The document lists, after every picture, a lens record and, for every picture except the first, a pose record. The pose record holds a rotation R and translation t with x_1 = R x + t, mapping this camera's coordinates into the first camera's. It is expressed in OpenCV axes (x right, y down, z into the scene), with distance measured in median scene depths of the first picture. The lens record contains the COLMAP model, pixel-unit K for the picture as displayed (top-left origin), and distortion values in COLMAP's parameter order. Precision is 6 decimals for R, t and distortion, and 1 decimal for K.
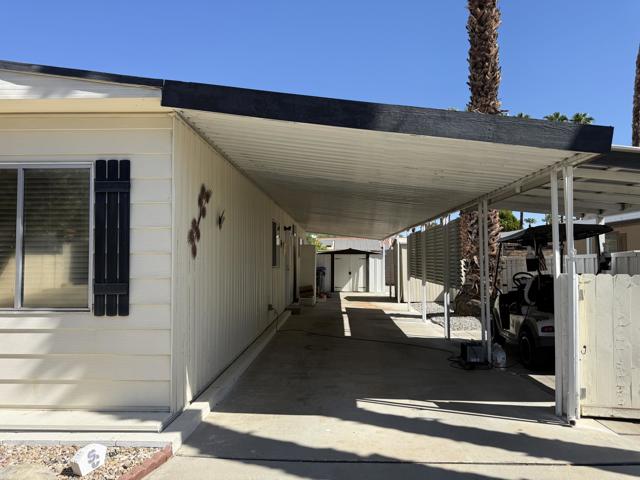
lens RADIAL K [[457.8, 0, 317.3], [0, 457.8, 238.6], [0, 0, 1]] dist [0.035201, -0.022040]
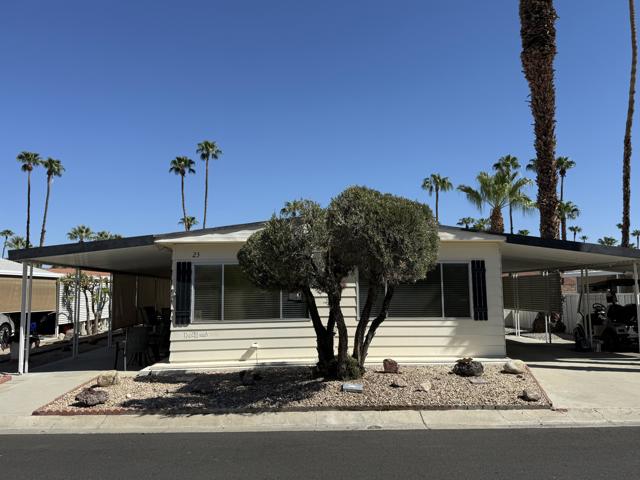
lens RADIAL K [[492.0, 0, 324.5], [0, 492.0, 239.8], [0, 0, 1]] dist [0.052753, -0.036406]
pose [[0.995908, 0.003467, 0.090309, -0.639173], [0.001858, 0.998267, -0.058815, -0.050432], [-0.090356, 0.058742, 0.994176, -0.701522]]
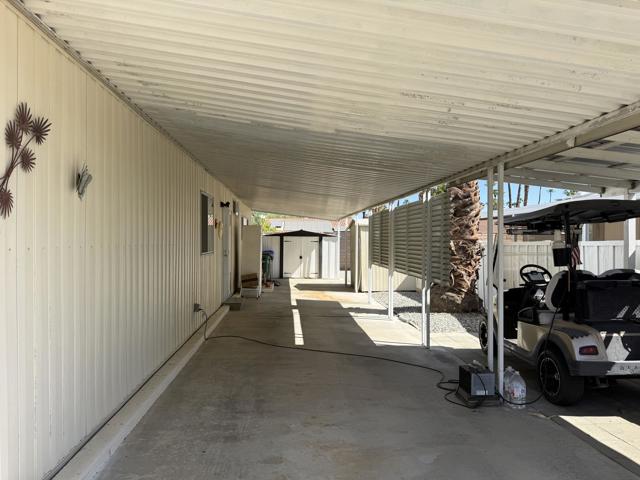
lens RADIAL K [[457.8, 0, 318.0], [0, 457.8, 240.3], [0, 0, 1]] dist [0.035201, -0.022040]
pose [[0.993866, 0.007002, 0.110373, 0.011097], [-0.012014, 0.998923, 0.044817, 0.003052], [-0.109940, -0.045868, 0.992879, 0.224708]]
